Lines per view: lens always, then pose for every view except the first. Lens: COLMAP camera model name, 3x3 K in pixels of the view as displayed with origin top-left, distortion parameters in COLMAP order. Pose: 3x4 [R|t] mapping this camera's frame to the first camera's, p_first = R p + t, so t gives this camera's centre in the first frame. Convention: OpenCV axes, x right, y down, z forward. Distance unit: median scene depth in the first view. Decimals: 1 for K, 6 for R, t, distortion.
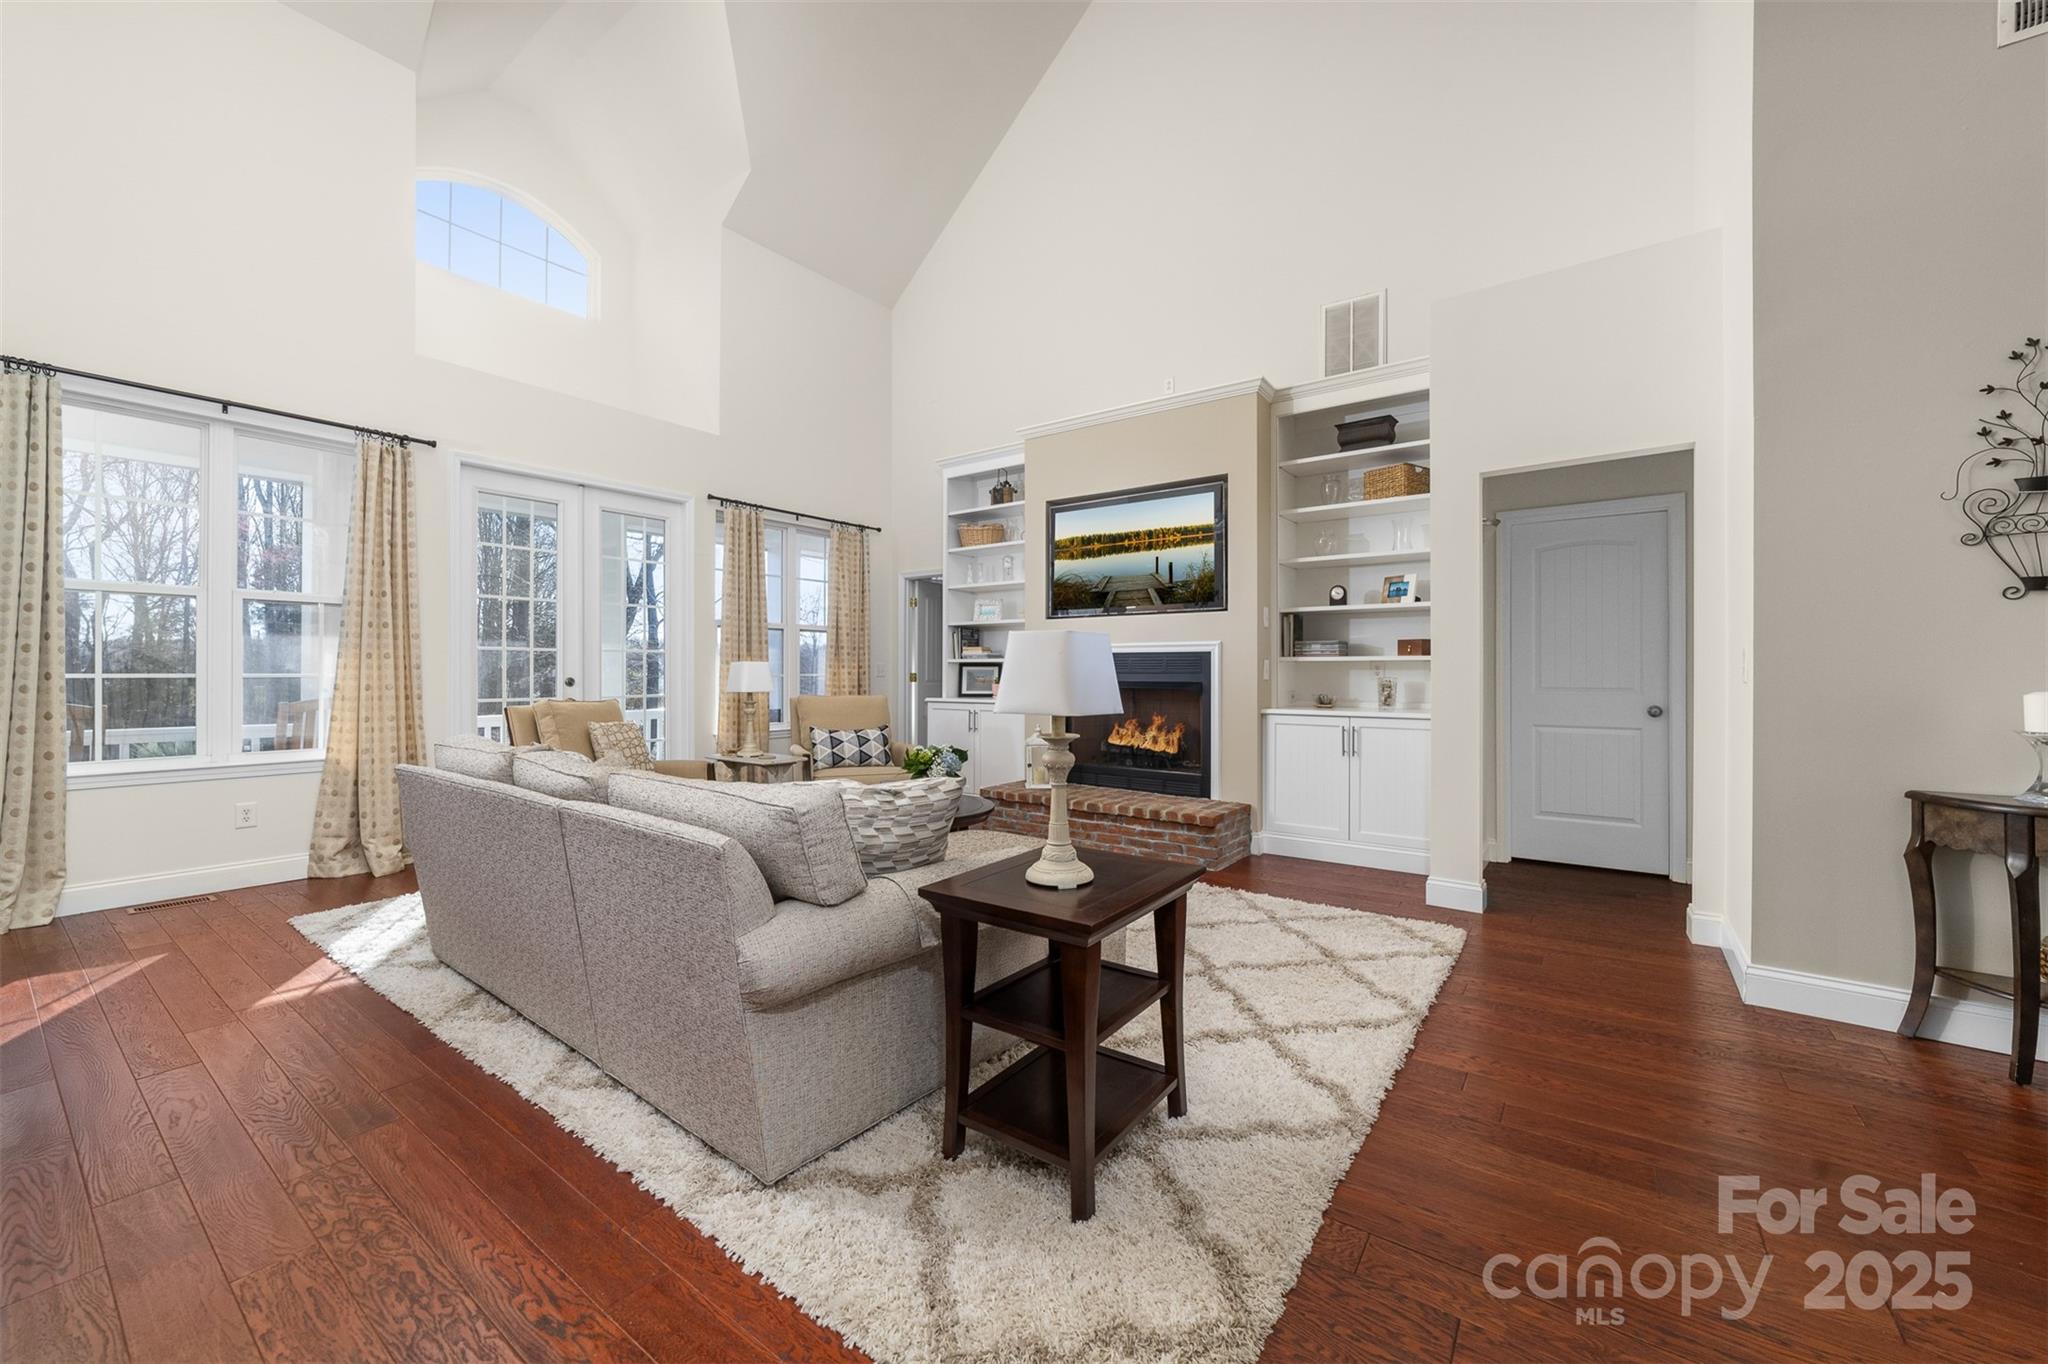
lens RADIAL K [[797.1, 0, 1015.7], [0, 797.1, 671.8], [0, 0, 1]] dist [-0.017244, 0.010004]
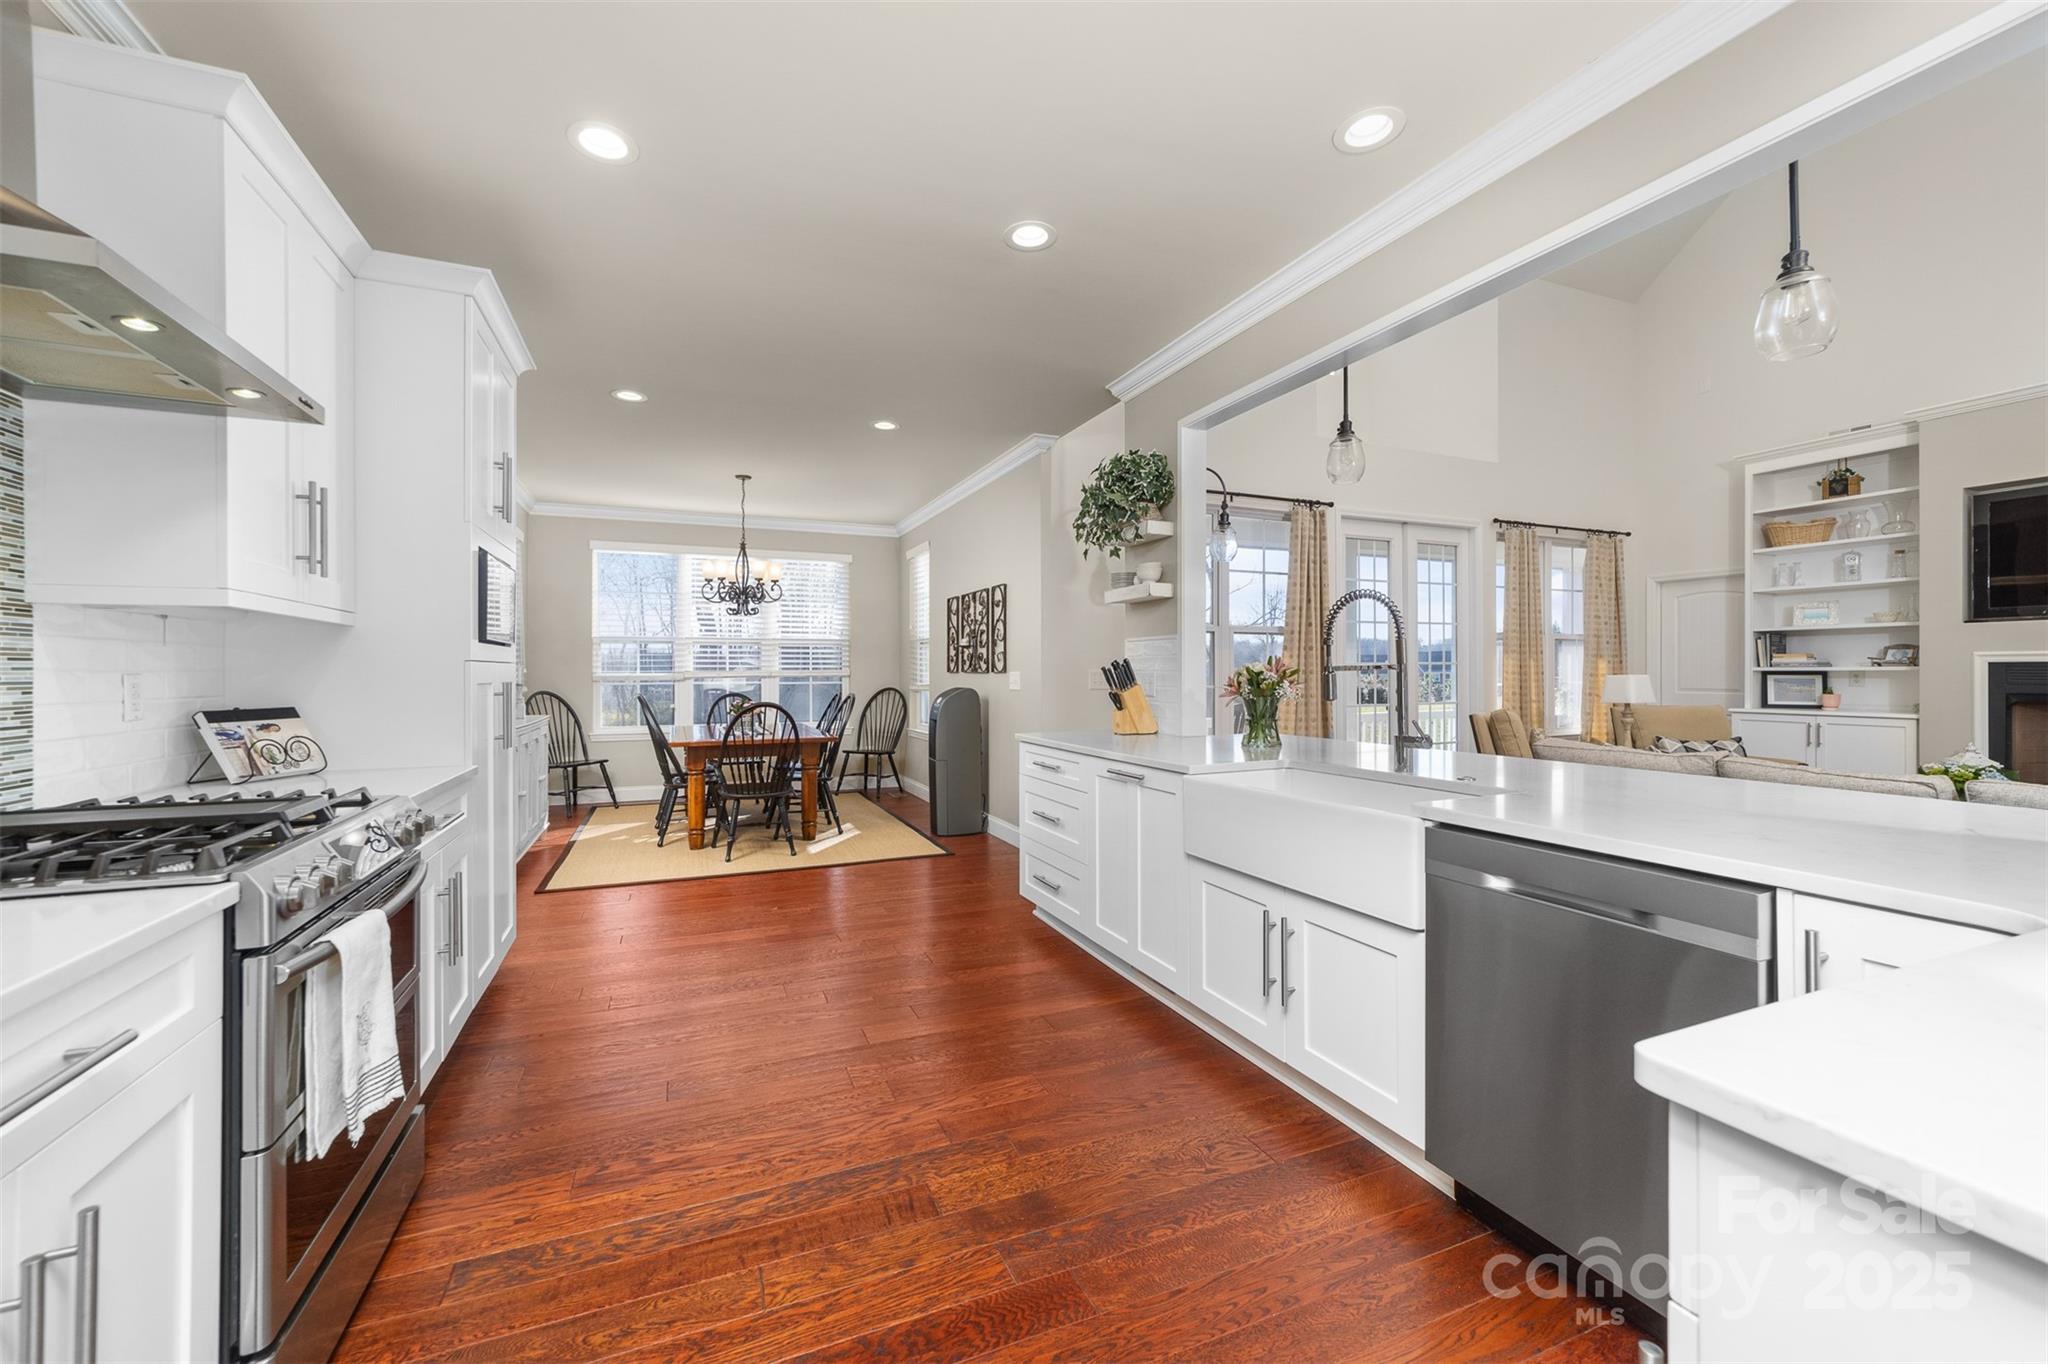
lens RADIAL K [[797.1, 0, 1015.7], [0, 797.1, 671.8], [0, 0, 1]] dist [-0.017244, 0.010004]
pose [[0.860691, -0.003252, -0.509117, -0.468517], [0.004786, 0.999987, 0.001703, -0.021235], [0.509105, -0.003903, 0.860695, -0.318403]]
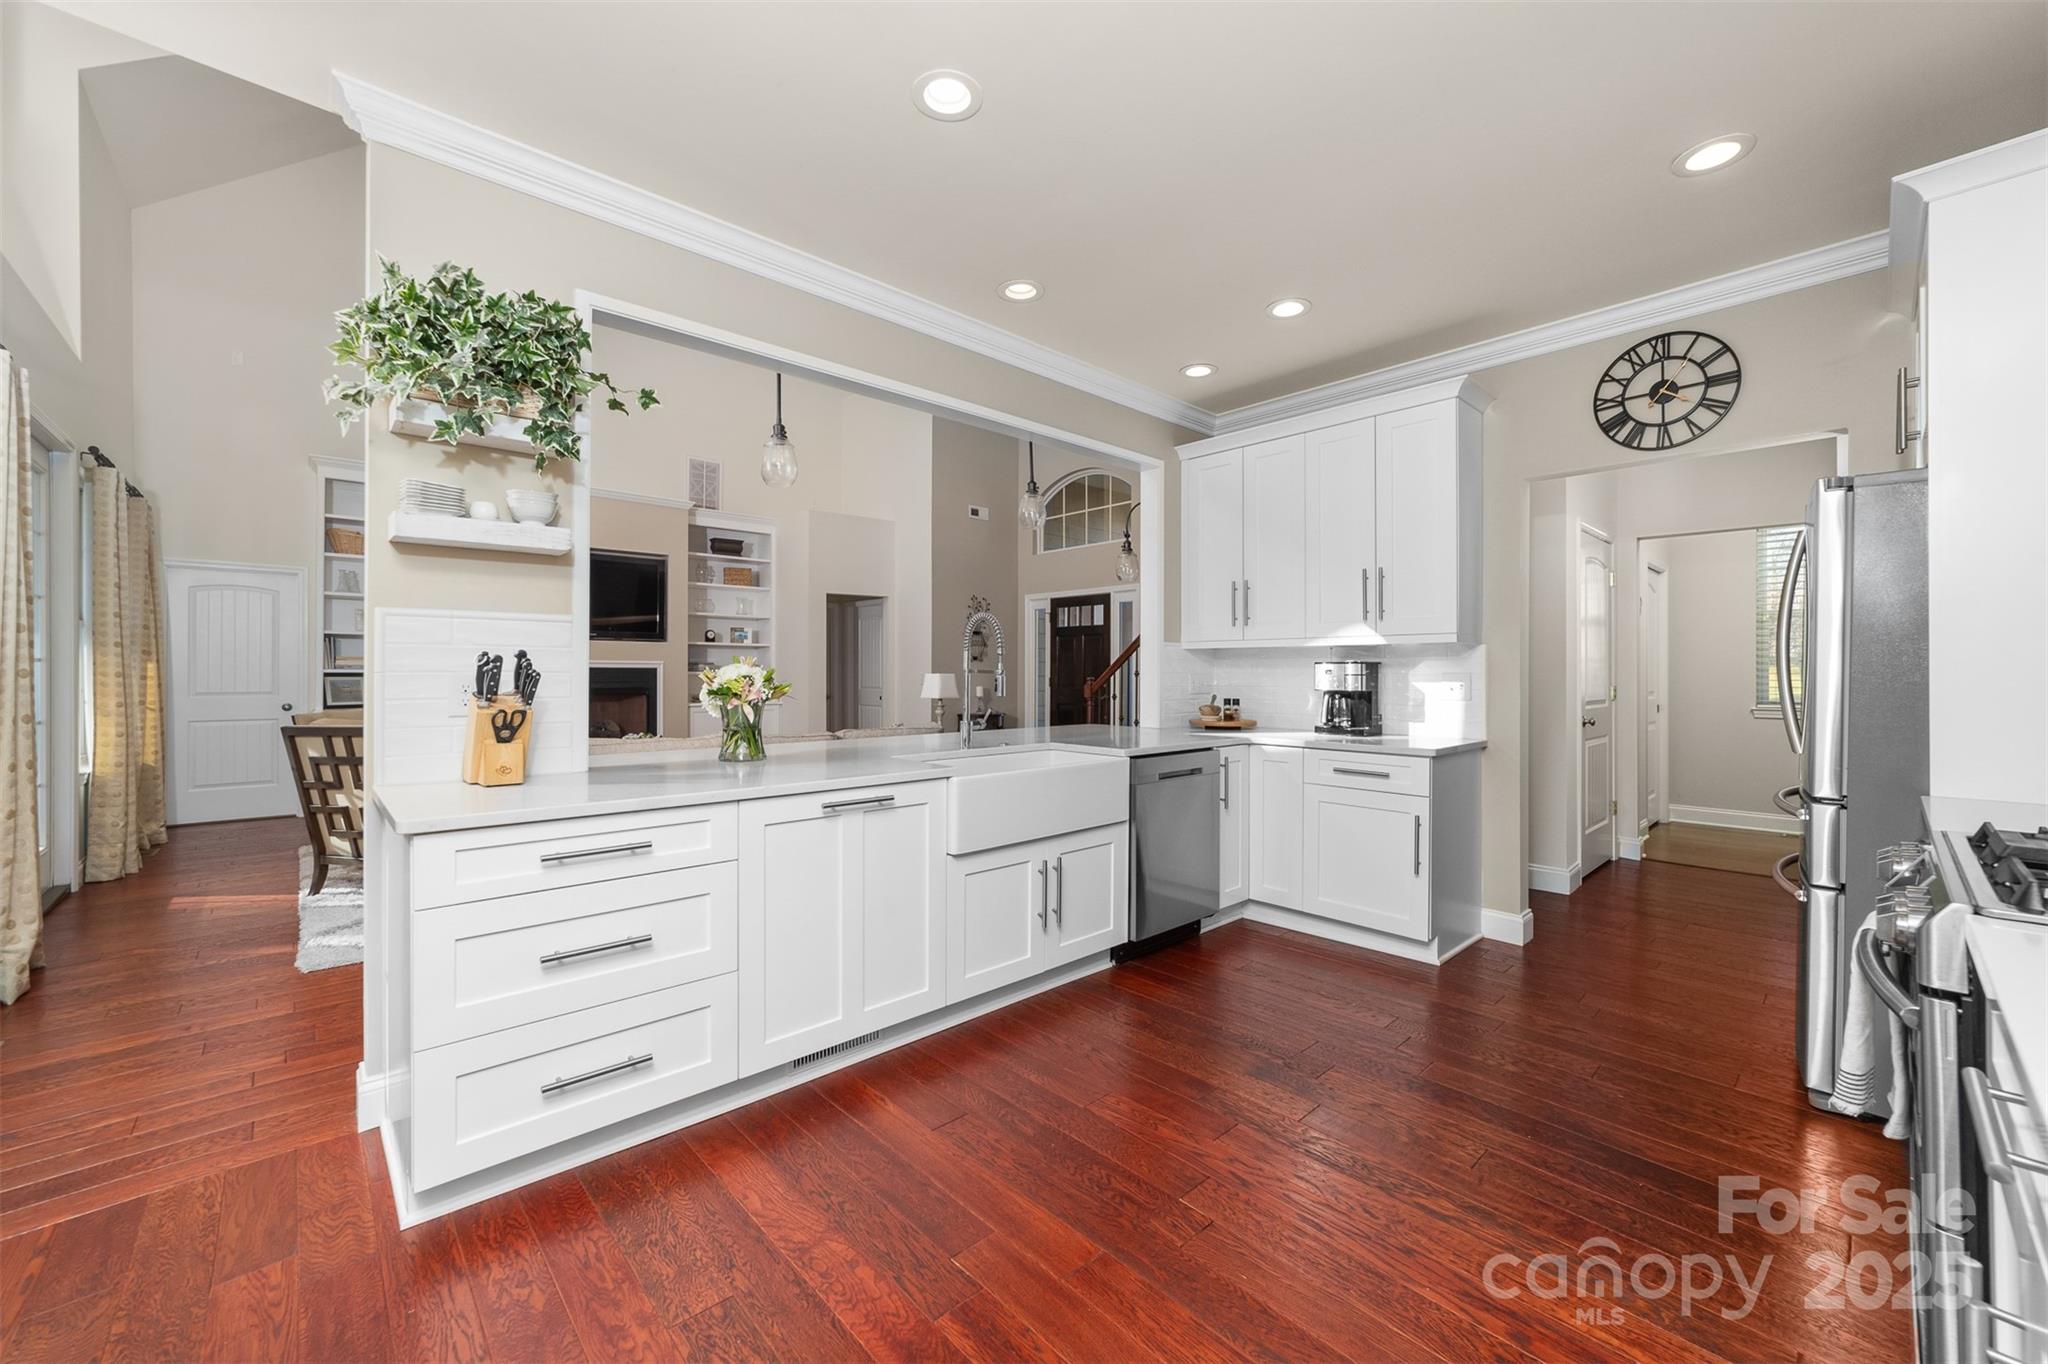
lens RADIAL K [[797.1, 0, 1015.7], [0, 797.1, 671.8], [0, 0, 1]] dist [-0.017244, 0.010004]
pose [[0.190370, -0.000518, 0.981712, -1.103263], [-0.003493, 0.999993, 0.001205, -0.022439], [-0.981706, -0.003659, 0.190367, 0.027566]]
